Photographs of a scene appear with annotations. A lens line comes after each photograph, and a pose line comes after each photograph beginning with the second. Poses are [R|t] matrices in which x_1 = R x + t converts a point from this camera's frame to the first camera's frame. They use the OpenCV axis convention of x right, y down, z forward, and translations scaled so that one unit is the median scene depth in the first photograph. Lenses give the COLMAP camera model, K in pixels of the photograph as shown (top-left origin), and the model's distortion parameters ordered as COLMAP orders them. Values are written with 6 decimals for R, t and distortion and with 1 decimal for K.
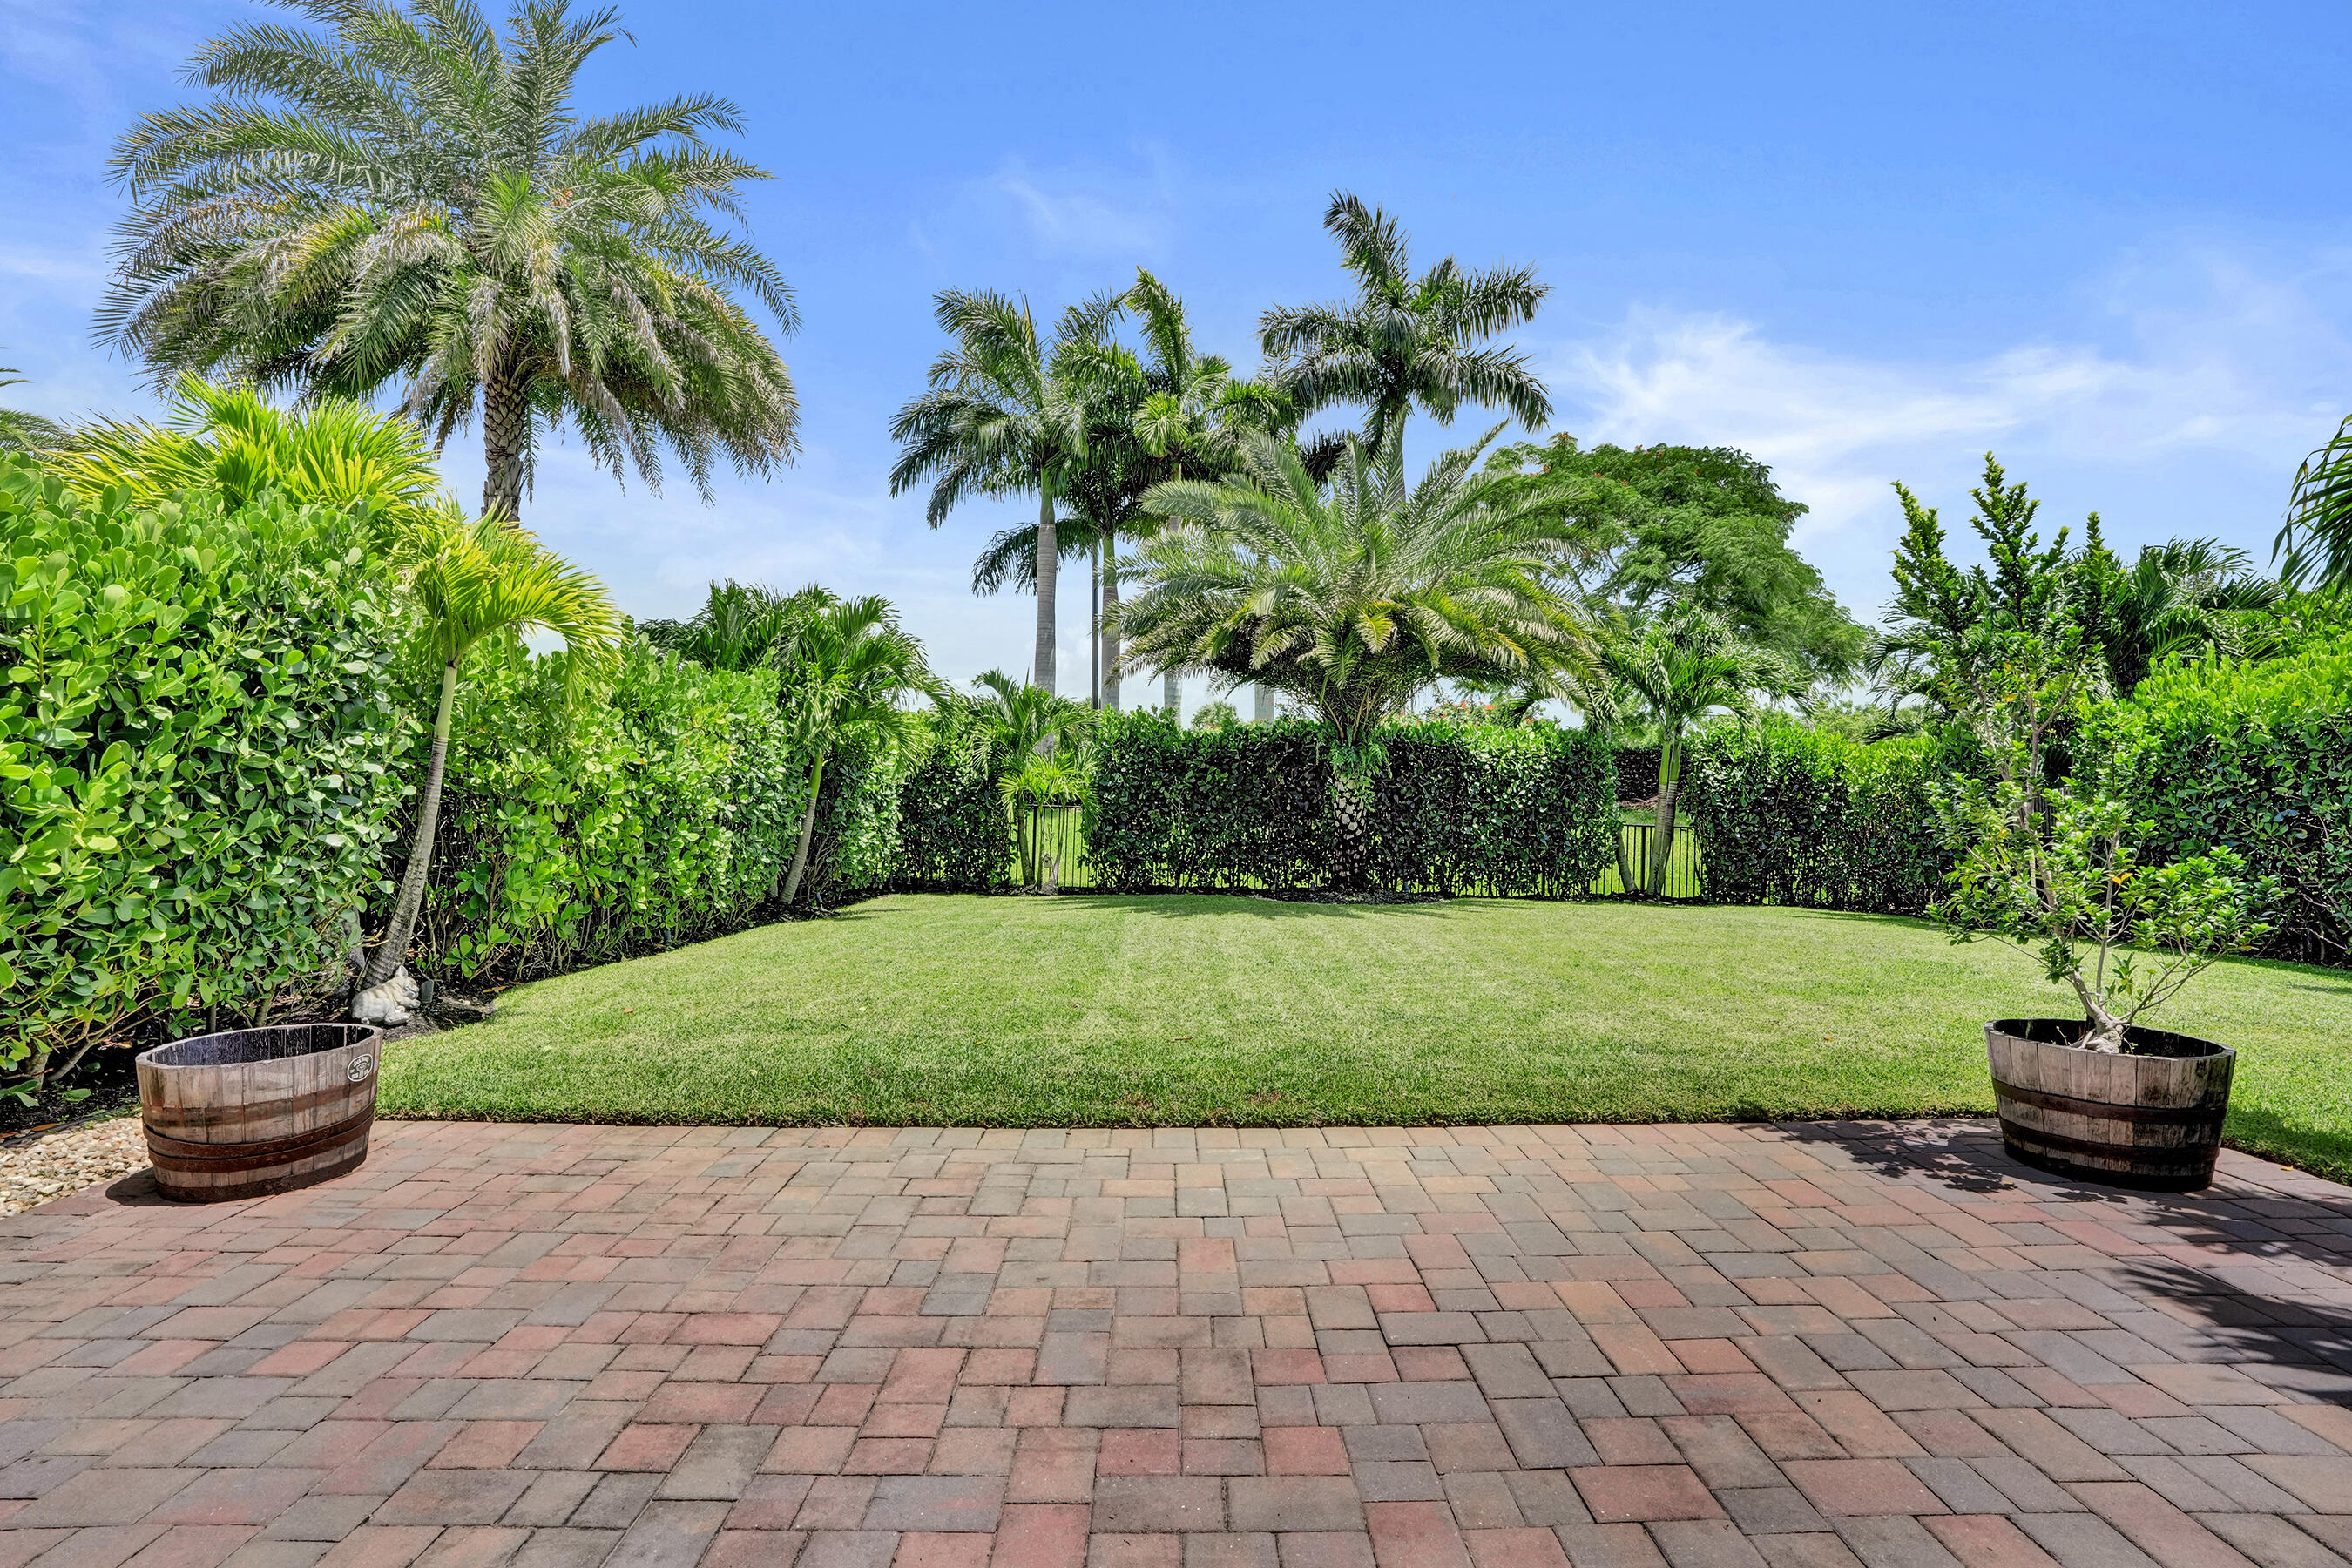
lens RADIAL K [[1082.6, 0, 1176.0], [0, 1082.6, 784.0], [0, 0, 1]] dist [-0.012055, 0.000206]
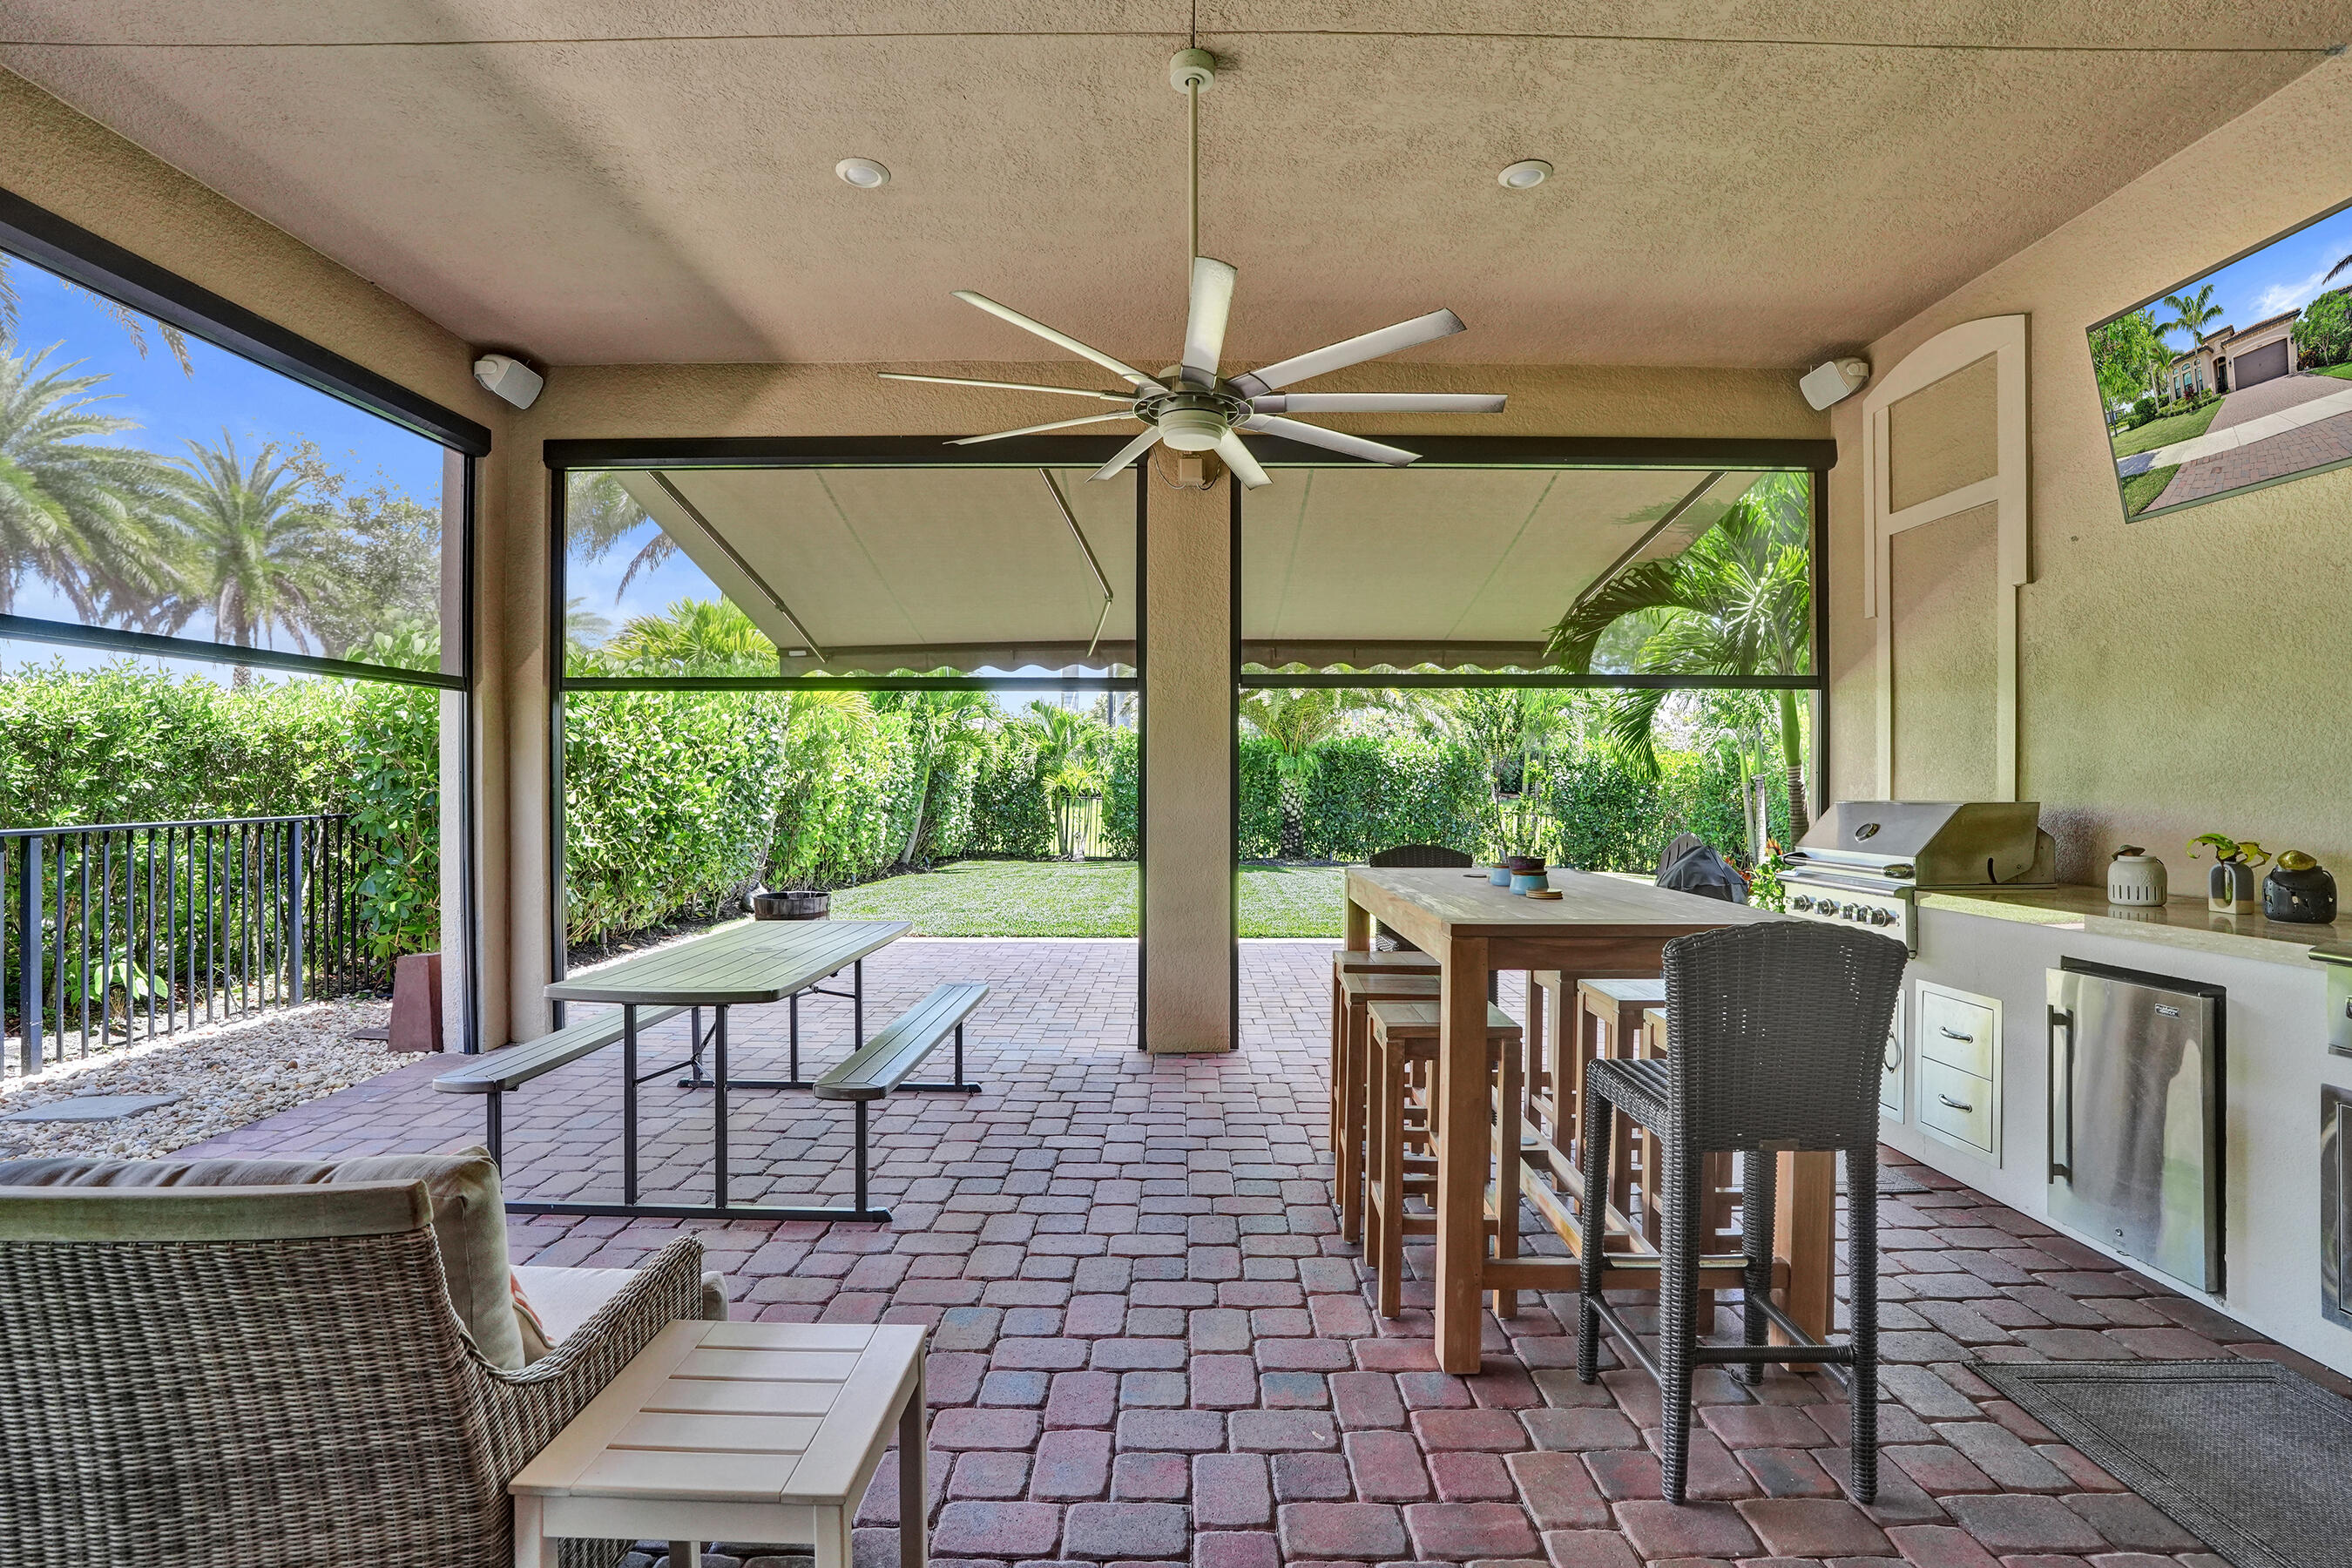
lens RADIAL K [[1182.3, 0, 1176.0], [0, 1182.3, 784.0], [0, 0, 1]] dist [-0.001853, -0.000753]
pose [[0.999914, 0.002408, -0.012856, 0.026751], [-0.002230, 0.999902, 0.013832, -0.018735], [0.012888, -0.013802, 0.999822, -0.518168]]
